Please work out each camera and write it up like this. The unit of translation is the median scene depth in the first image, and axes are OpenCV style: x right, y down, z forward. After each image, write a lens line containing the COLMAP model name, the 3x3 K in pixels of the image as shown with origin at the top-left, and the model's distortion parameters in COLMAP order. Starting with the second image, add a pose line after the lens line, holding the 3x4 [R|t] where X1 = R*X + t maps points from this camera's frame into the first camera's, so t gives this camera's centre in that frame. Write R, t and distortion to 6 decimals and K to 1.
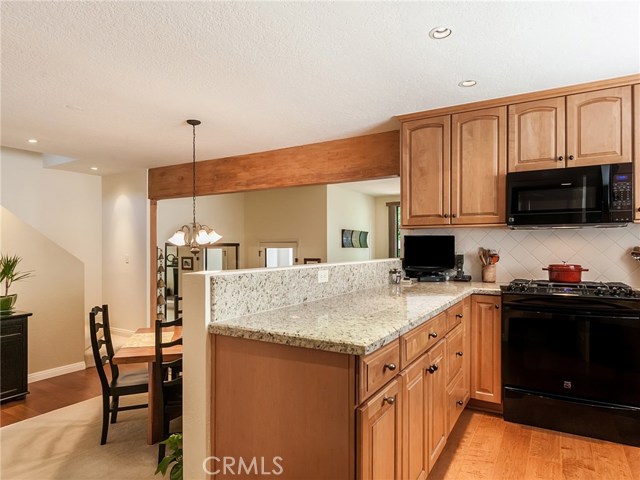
lens RADIAL K [[404.0, 0, 319.1], [0, 404.0, 250.4], [0, 0, 1]] dist [-0.008404, -0.006426]
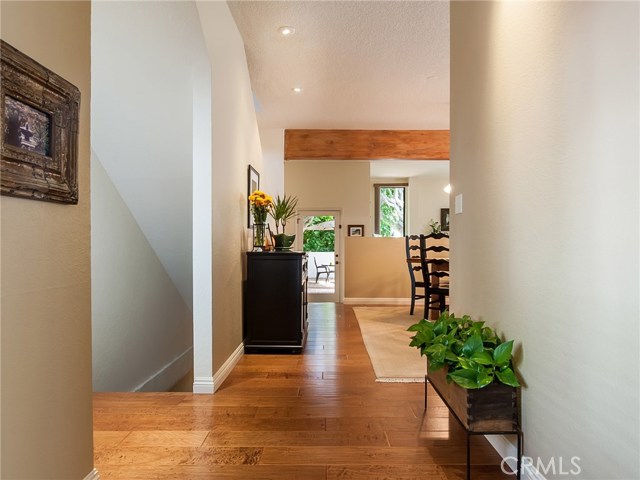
lens RADIAL K [[420.1, 0, 319.2], [0, 420.1, 238.9], [0, 0, 1]] dist [-0.009941, -0.000705]
pose [[0.862341, 0.009857, 0.506232, -1.541562], [0.001225, 0.999767, -0.021554, 0.184437], [-0.506326, 0.019207, 0.862128, 0.026059]]
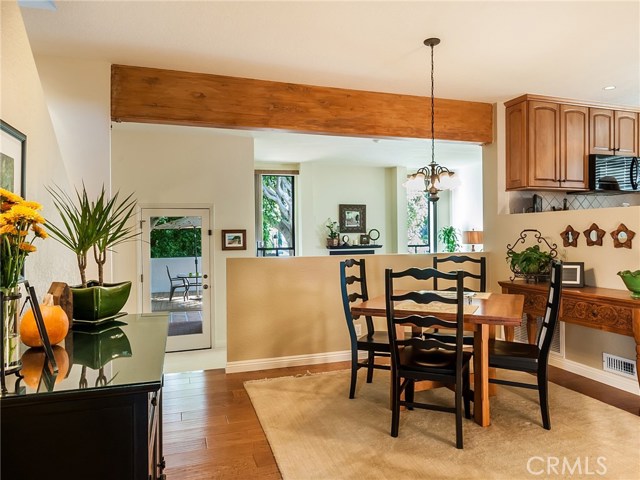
lens RADIAL K [[456.6, 0, 336.1], [0, 456.6, 235.1], [0, 0, 1]] dist [-0.010371, -0.005974]
pose [[0.637641, -0.005250, 0.770316, -1.231476], [0.016284, 0.999845, -0.006664, 0.084689], [-0.770162, 0.016793, 0.637628, 0.599802]]
